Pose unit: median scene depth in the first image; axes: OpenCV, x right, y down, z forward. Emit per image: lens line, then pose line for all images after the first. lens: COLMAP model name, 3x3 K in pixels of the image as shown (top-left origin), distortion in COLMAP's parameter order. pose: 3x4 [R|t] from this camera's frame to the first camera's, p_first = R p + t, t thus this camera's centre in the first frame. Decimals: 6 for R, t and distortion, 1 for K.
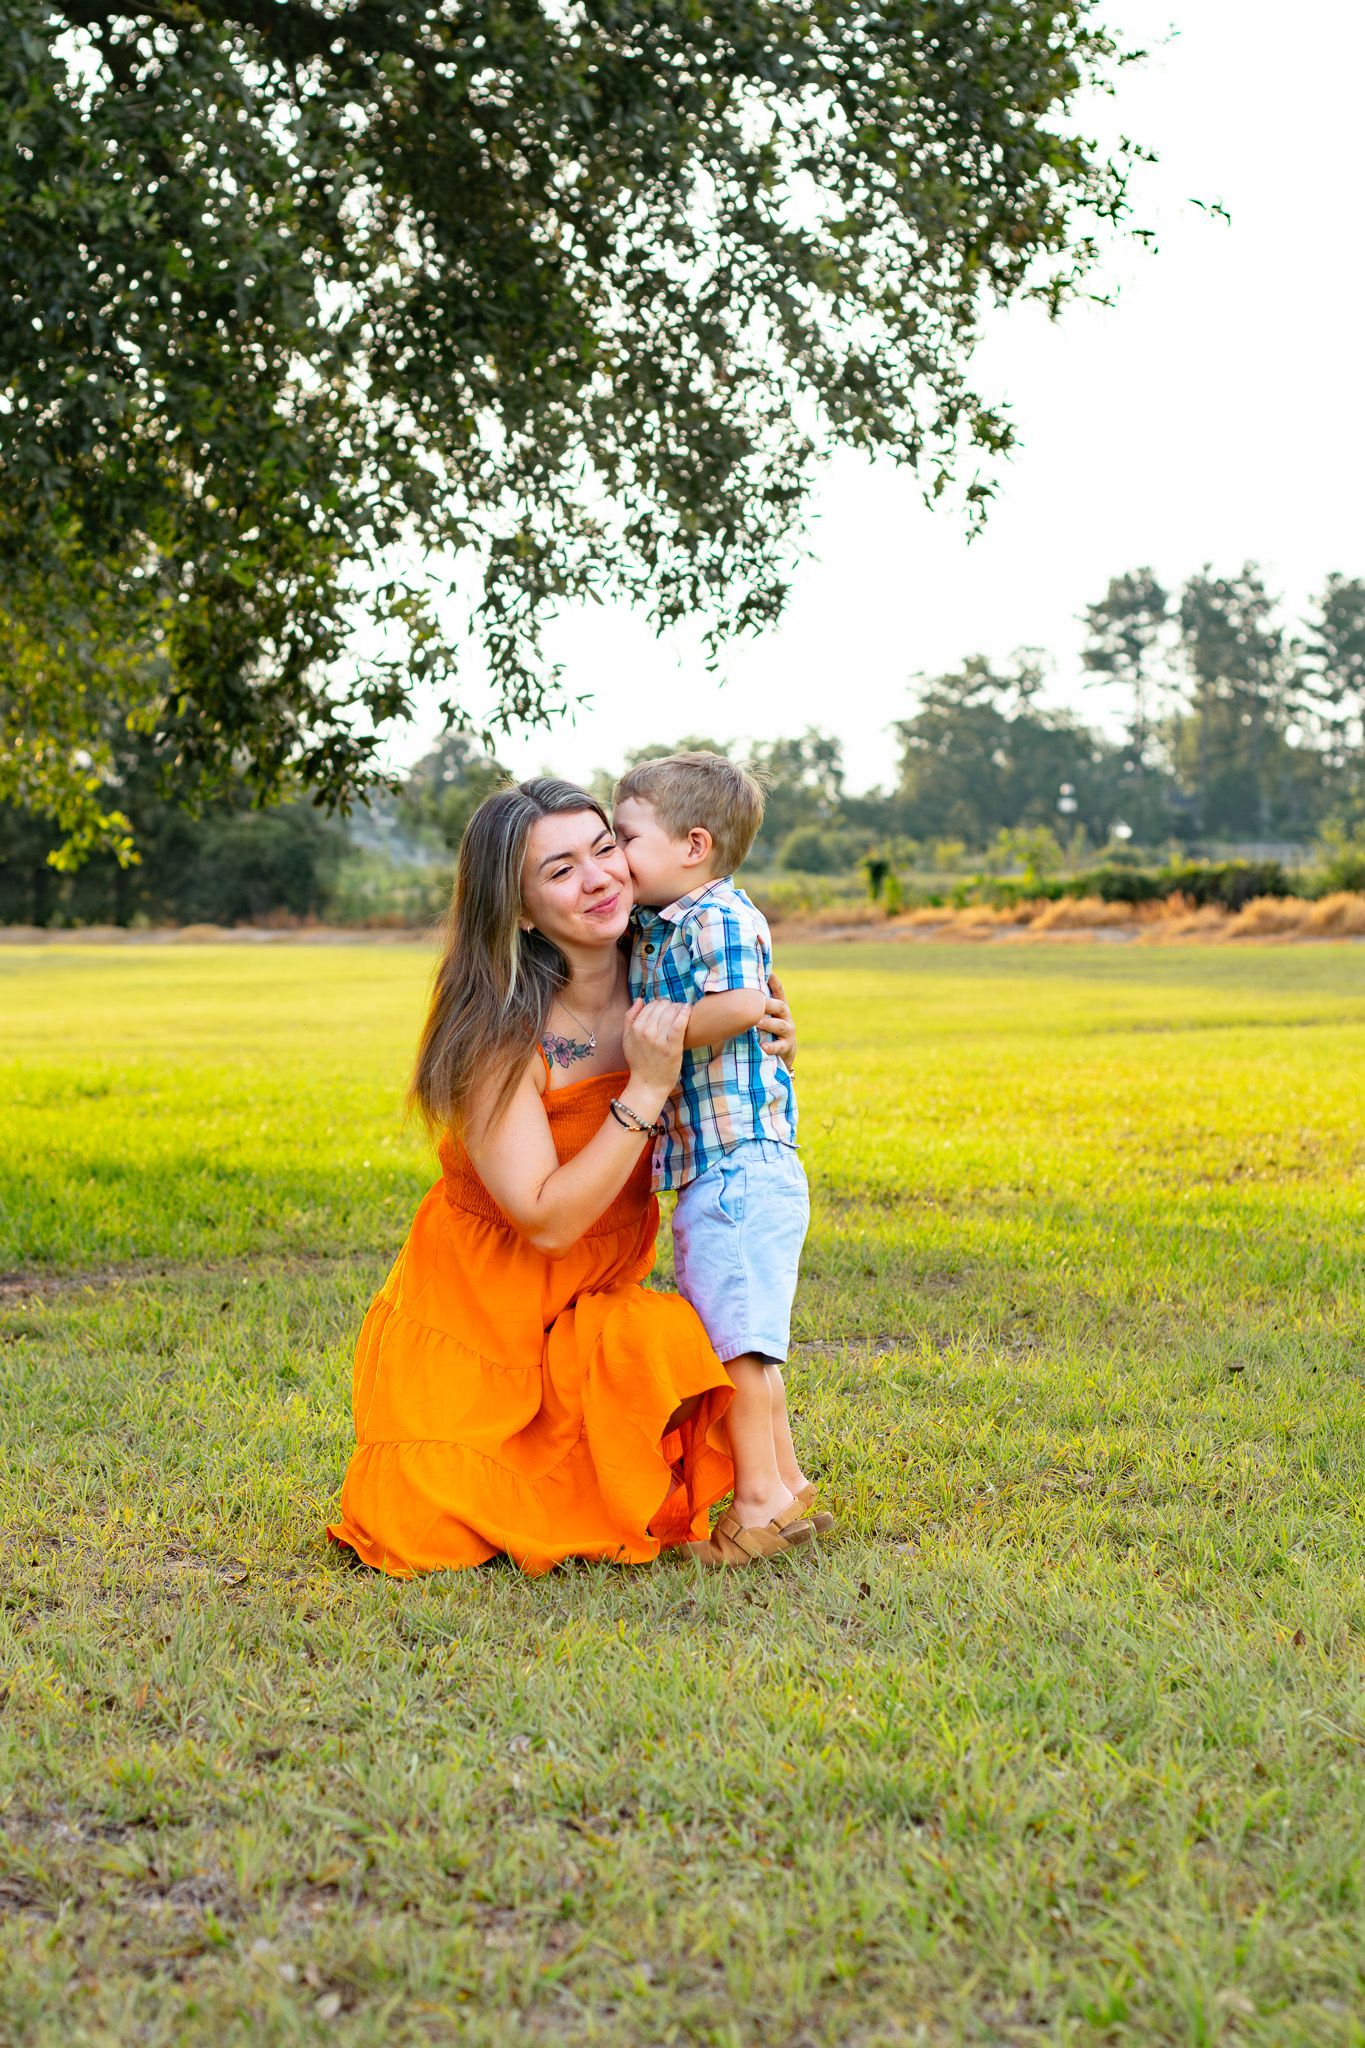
lens RADIAL K [[4813.4, 0, 678.6], [0, 4813.4, 1030.8], [0, 0, 1]] dist [-0.040714, -0.229982]
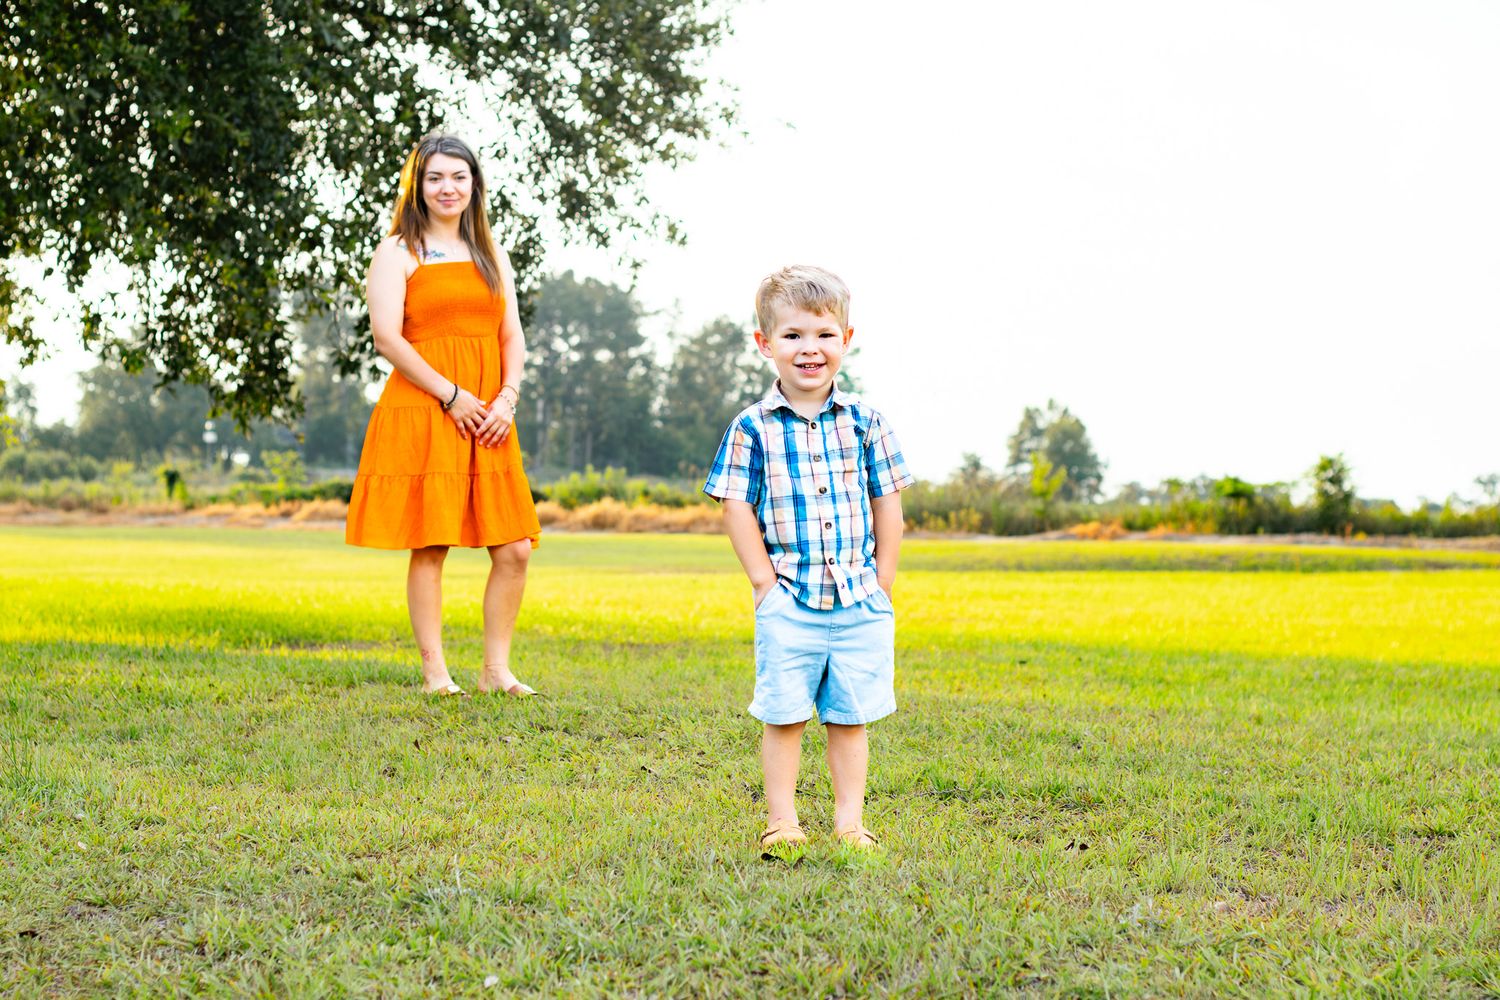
lens RADIAL K [[3671.0, 0, 749.4], [0, 3671.0, 496.8], [0, 0, 1]] dist [-0.029330, -0.466510]
pose [[0.969062, 0.025272, 0.245520, -0.243865], [-0.017356, 0.999259, -0.034352, 0.027402], [-0.246206, 0.029028, 0.968783, -0.388684]]
